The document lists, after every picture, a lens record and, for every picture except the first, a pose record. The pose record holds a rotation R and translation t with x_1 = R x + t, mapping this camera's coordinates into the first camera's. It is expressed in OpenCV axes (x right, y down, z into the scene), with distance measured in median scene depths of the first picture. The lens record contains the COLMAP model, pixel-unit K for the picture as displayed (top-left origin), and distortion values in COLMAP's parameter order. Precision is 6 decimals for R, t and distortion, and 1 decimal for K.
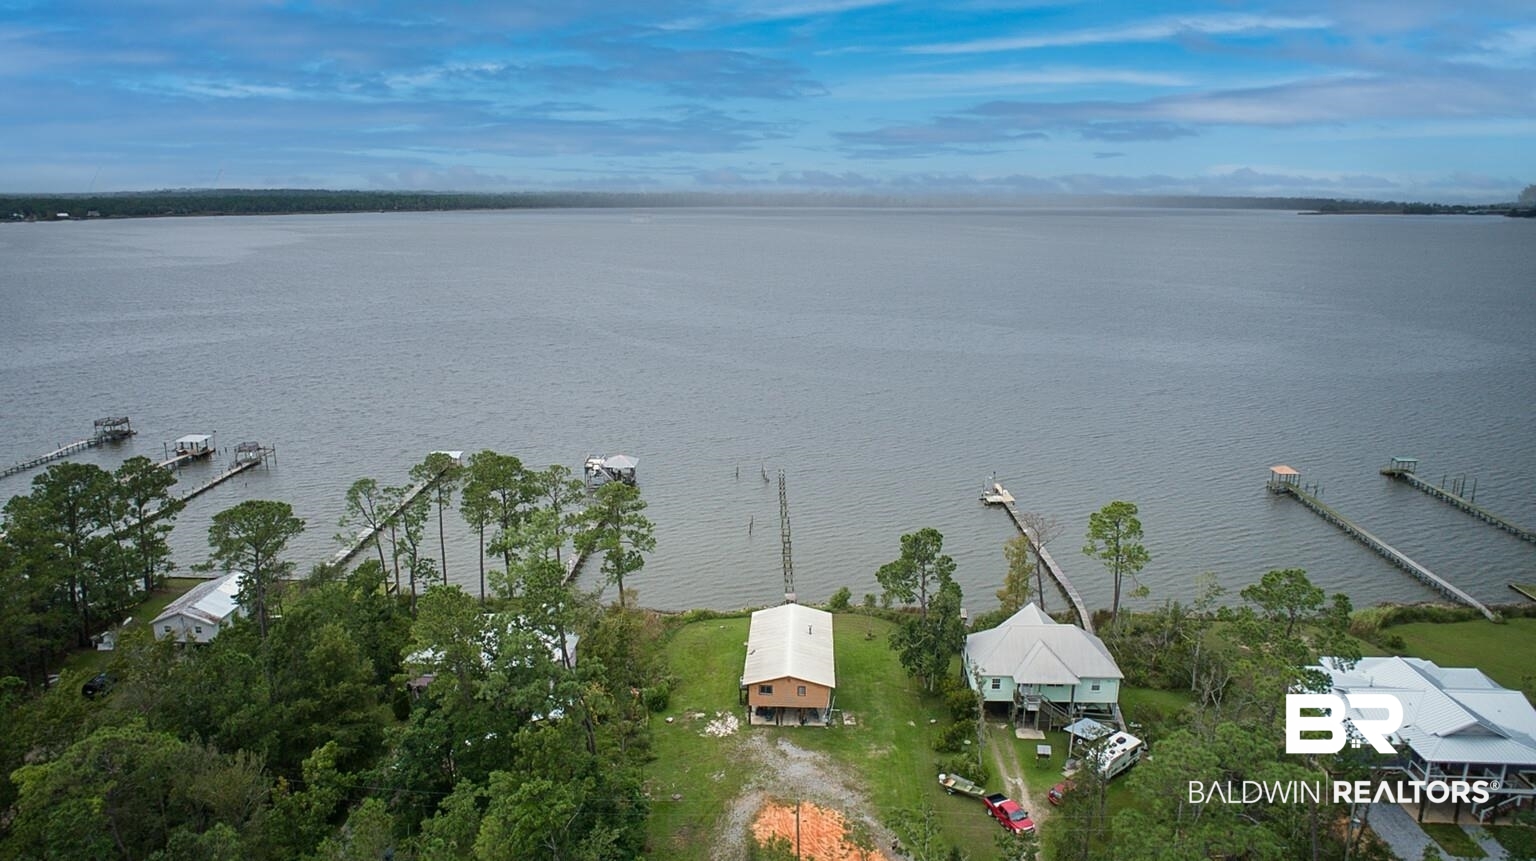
lens RADIAL K [[1063.1, 0, 770.7], [0, 1063.1, 413.7], [0, 0, 1]] dist [-0.098558, 0.086095]
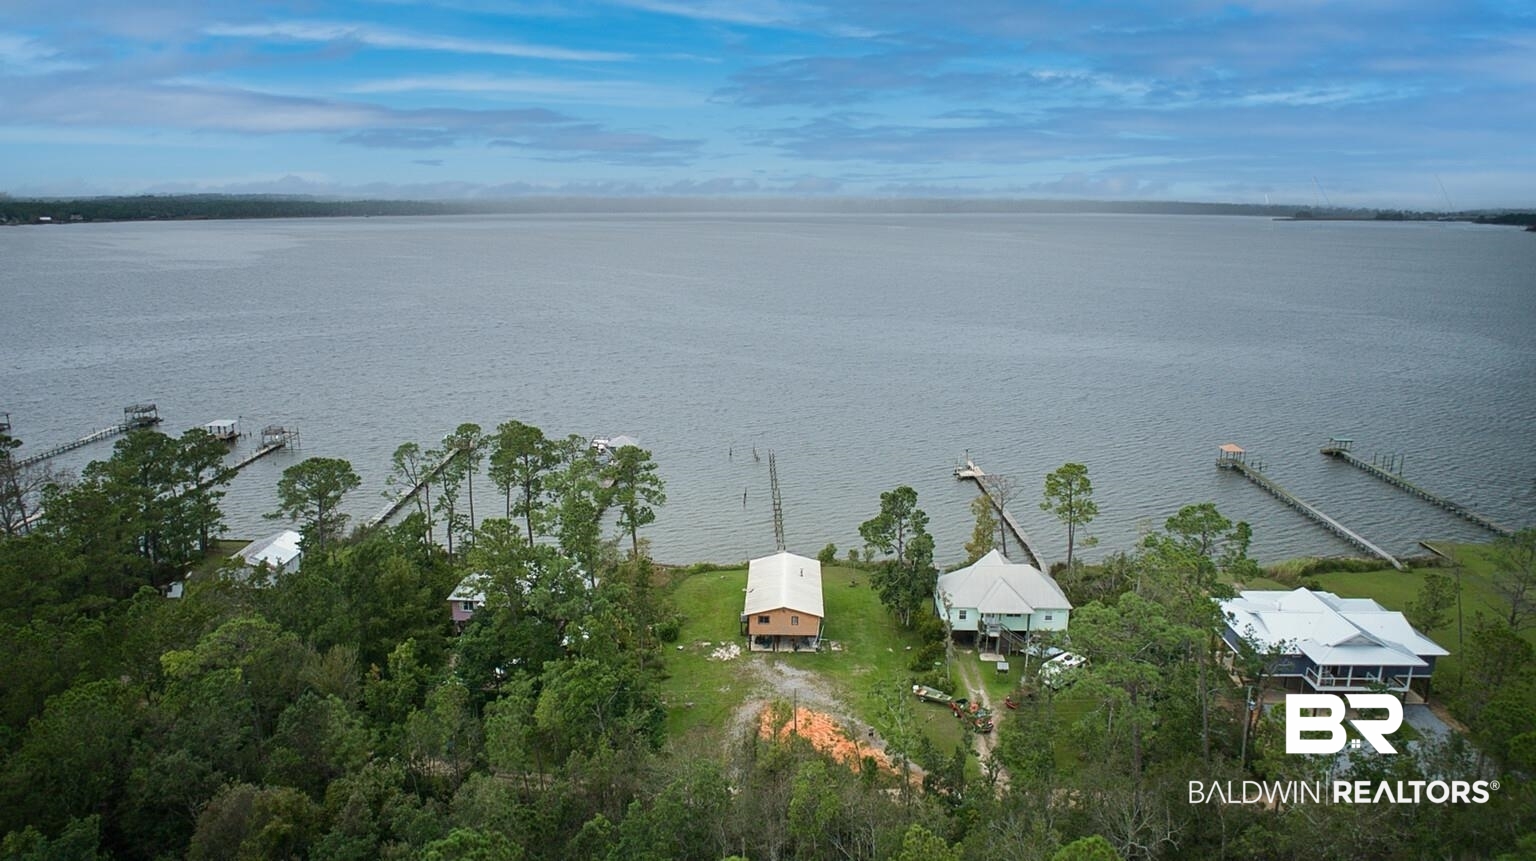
lens RADIAL K [[1063.1, 0, 771.1], [0, 1063.1, 414.8], [0, 0, 1]] dist [-0.098558, 0.086095]
pose [[0.999853, -0.001293, 0.017091, -0.014202], [0.001370, 0.999989, -0.004458, 0.036518], [-0.017085, 0.004481, 0.999844, -0.140252]]
